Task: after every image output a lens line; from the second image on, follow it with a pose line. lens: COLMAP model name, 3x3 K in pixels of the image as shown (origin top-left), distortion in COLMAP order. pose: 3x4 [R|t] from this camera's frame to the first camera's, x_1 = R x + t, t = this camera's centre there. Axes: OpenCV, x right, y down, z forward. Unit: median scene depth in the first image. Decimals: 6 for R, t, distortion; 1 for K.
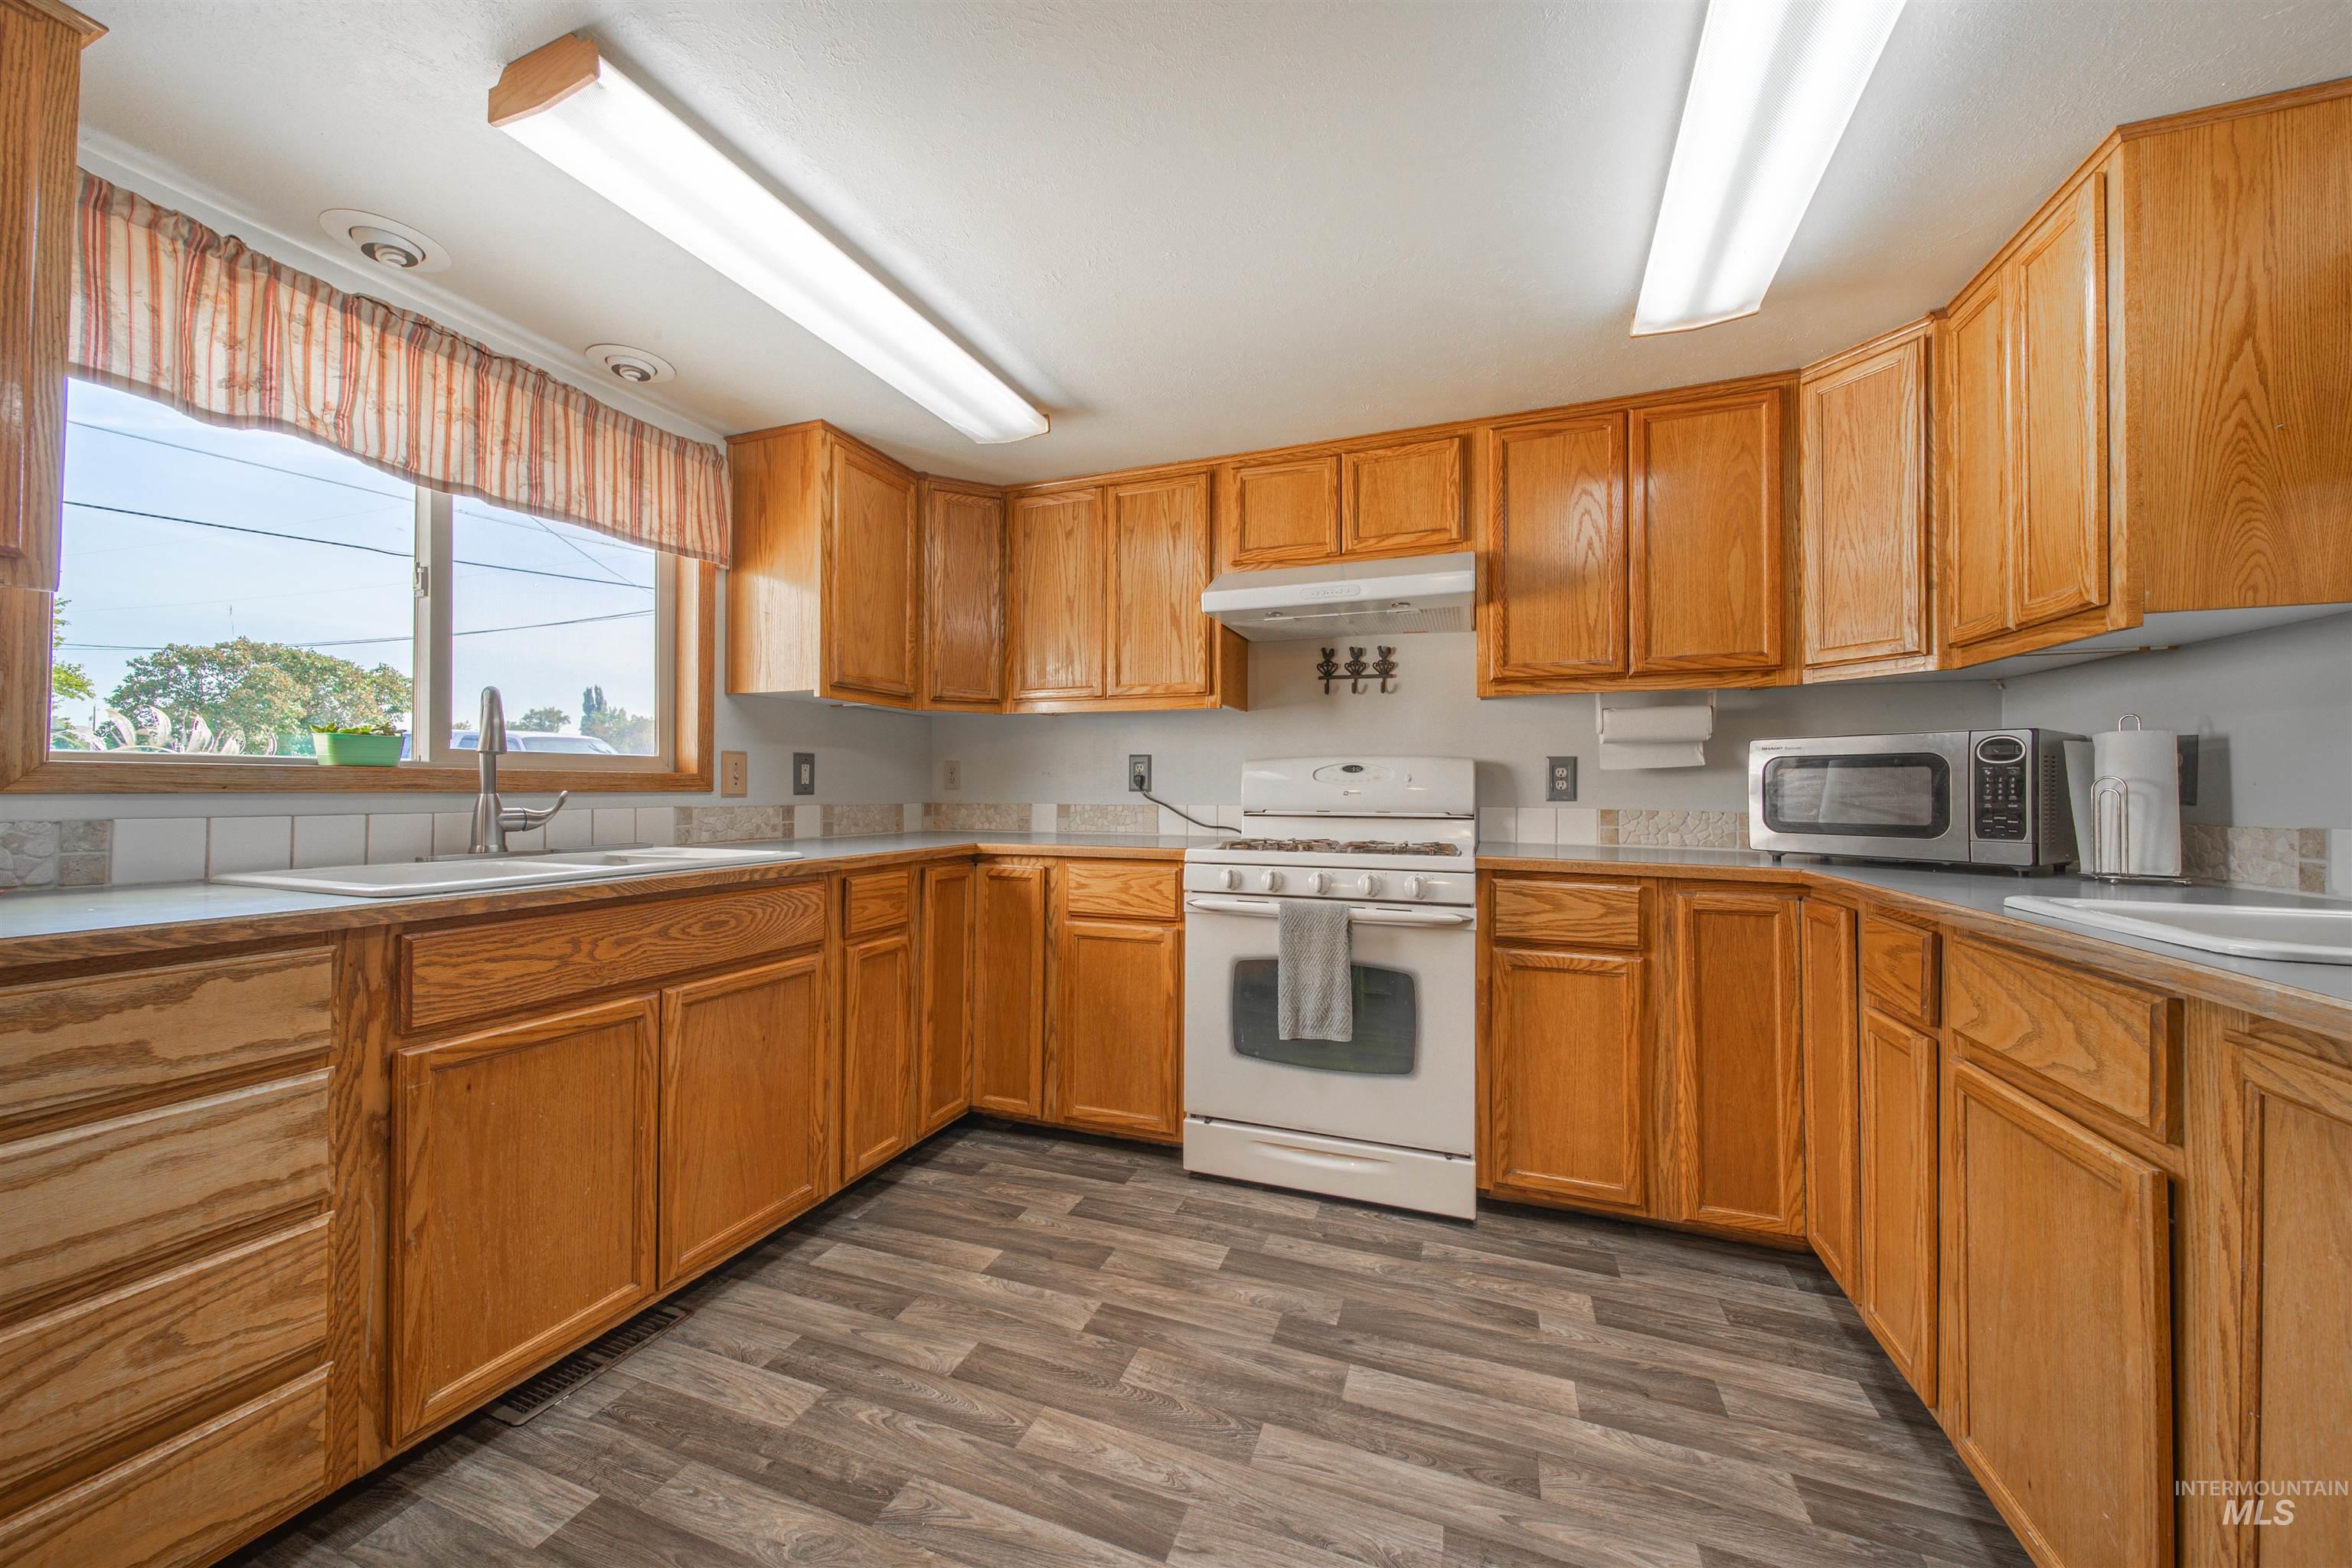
lens RADIAL K [[996.8, 0, 1174.2], [0, 996.8, 779.6], [0, 0, 1]] dist [0.003216, -0.004140]
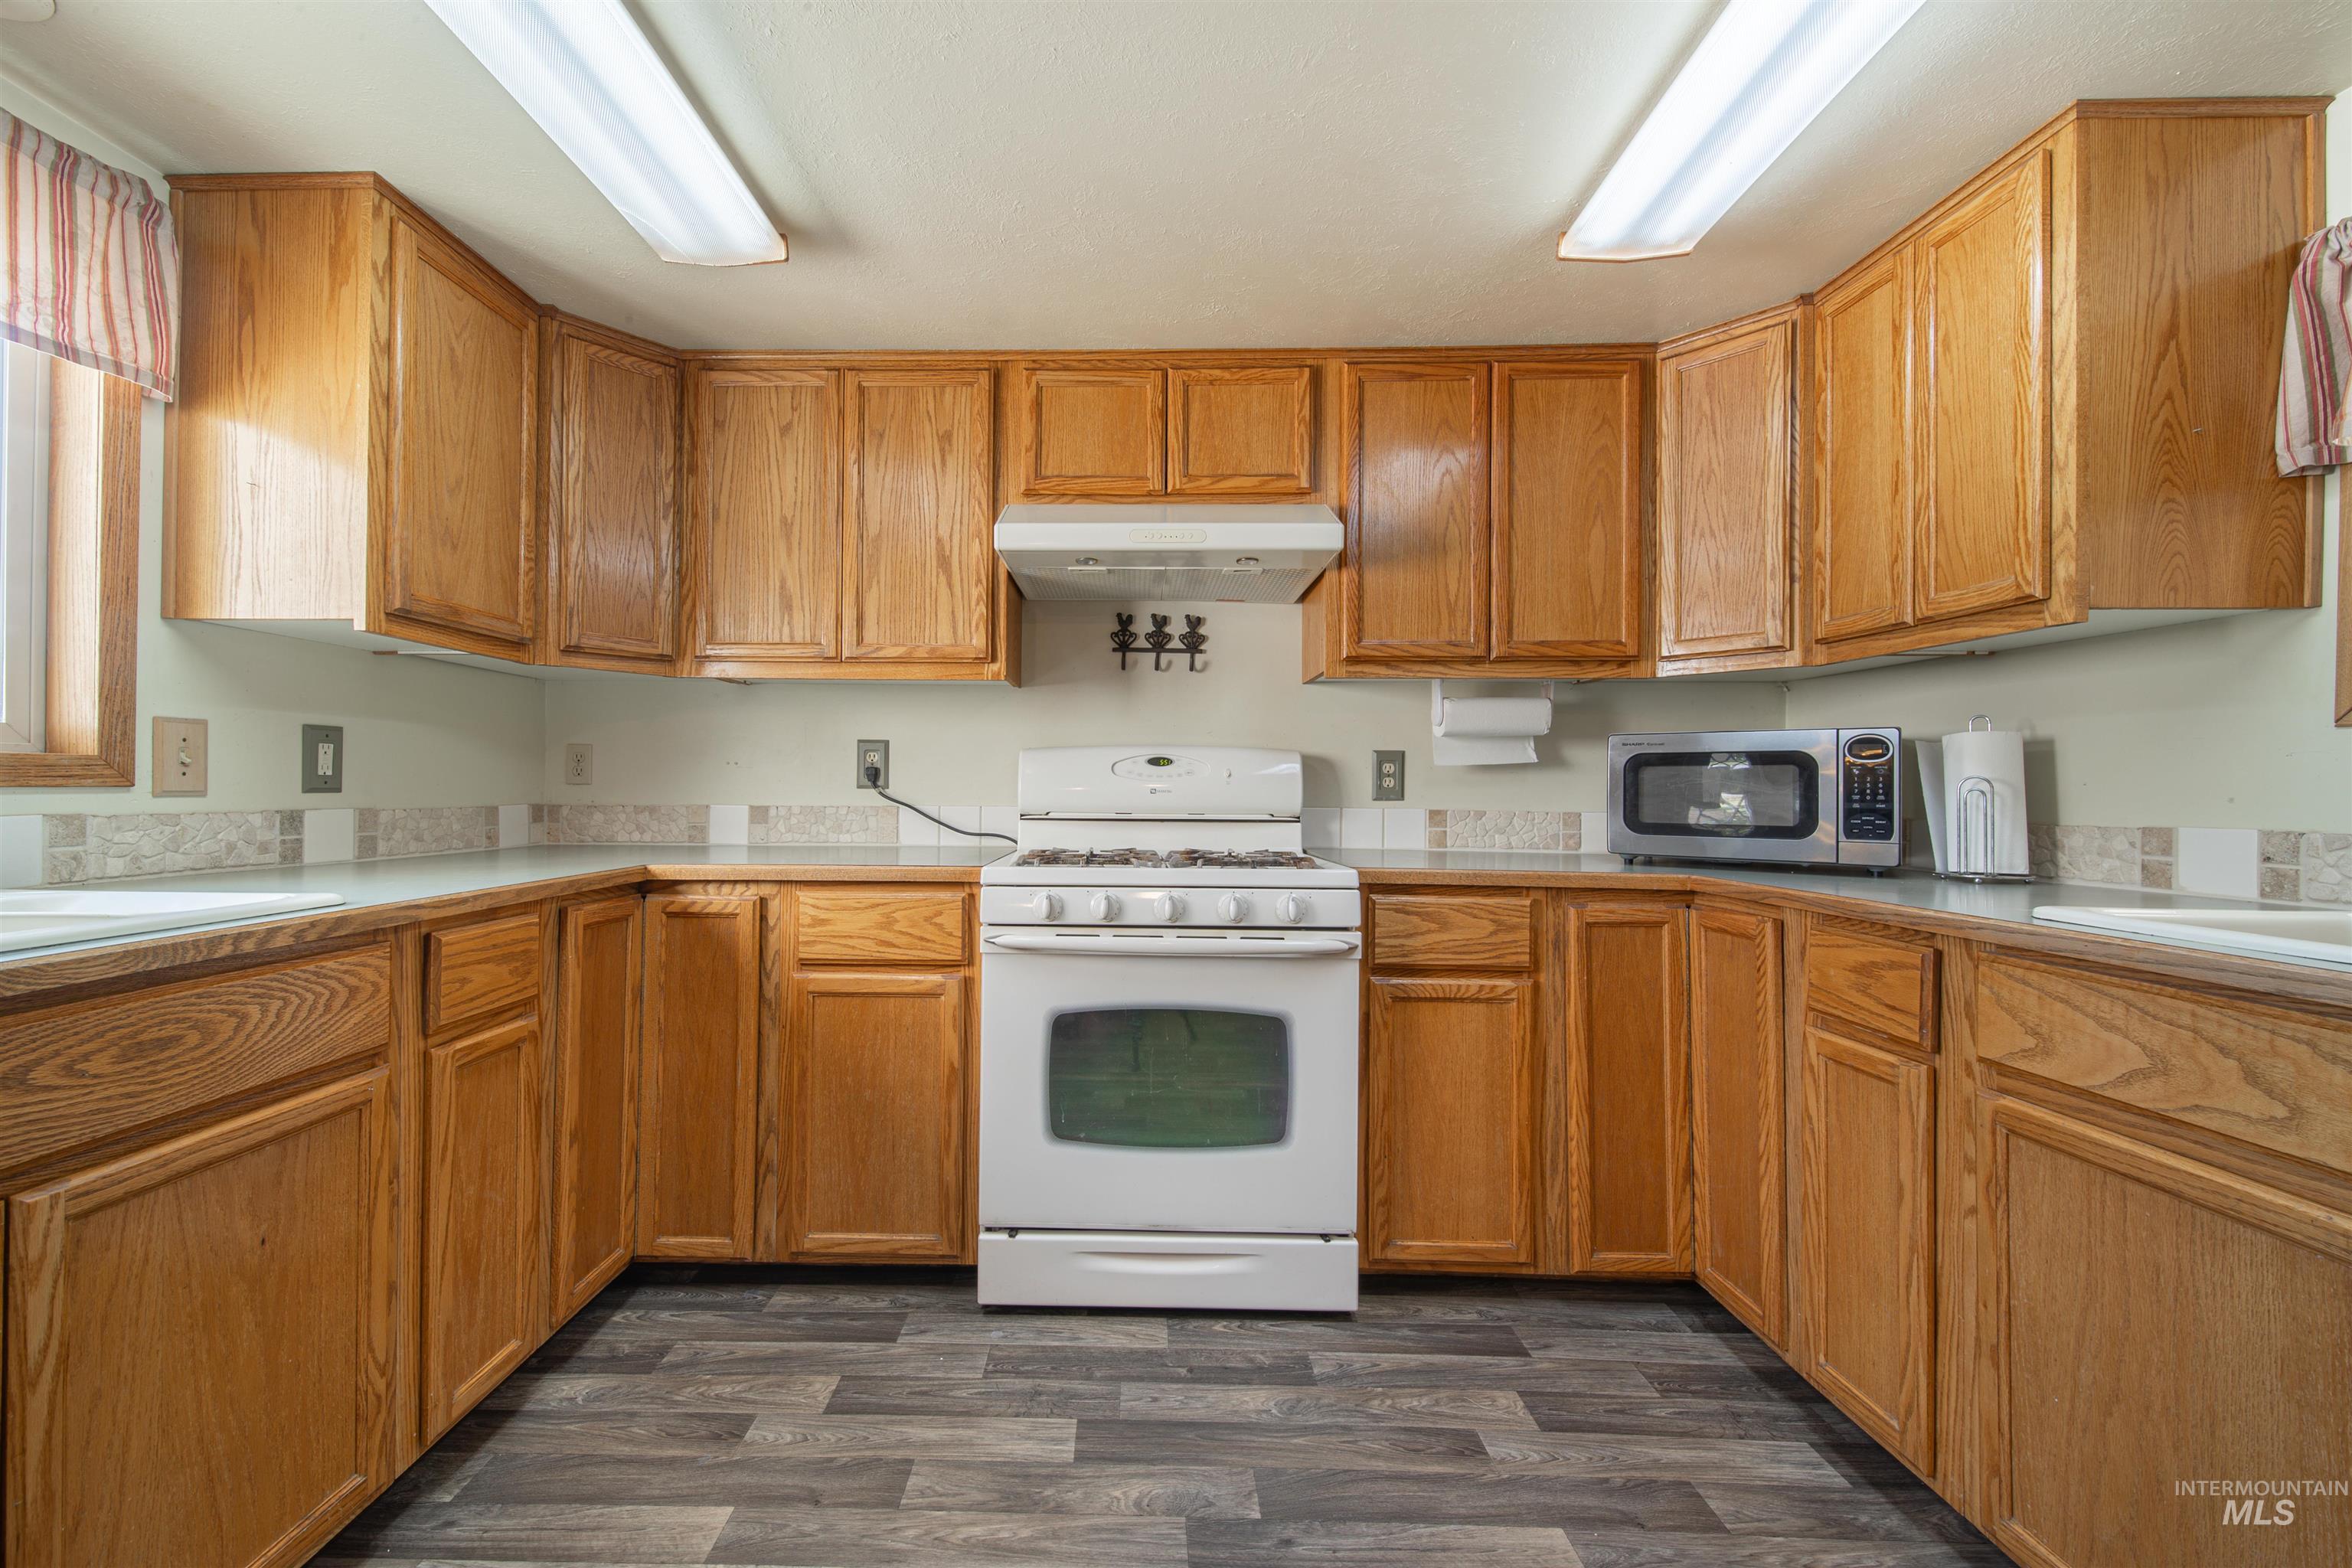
lens RADIAL K [[996.8, 0, 1174.2], [0, 996.8, 779.6], [0, 0, 1]] dist [0.003216, -0.004140]
pose [[0.926395, 0.005809, 0.376508, -0.144876], [-0.006928, 0.999975, 0.001617, 0.003120], [-0.376489, -0.004106, 0.926412, 0.287386]]
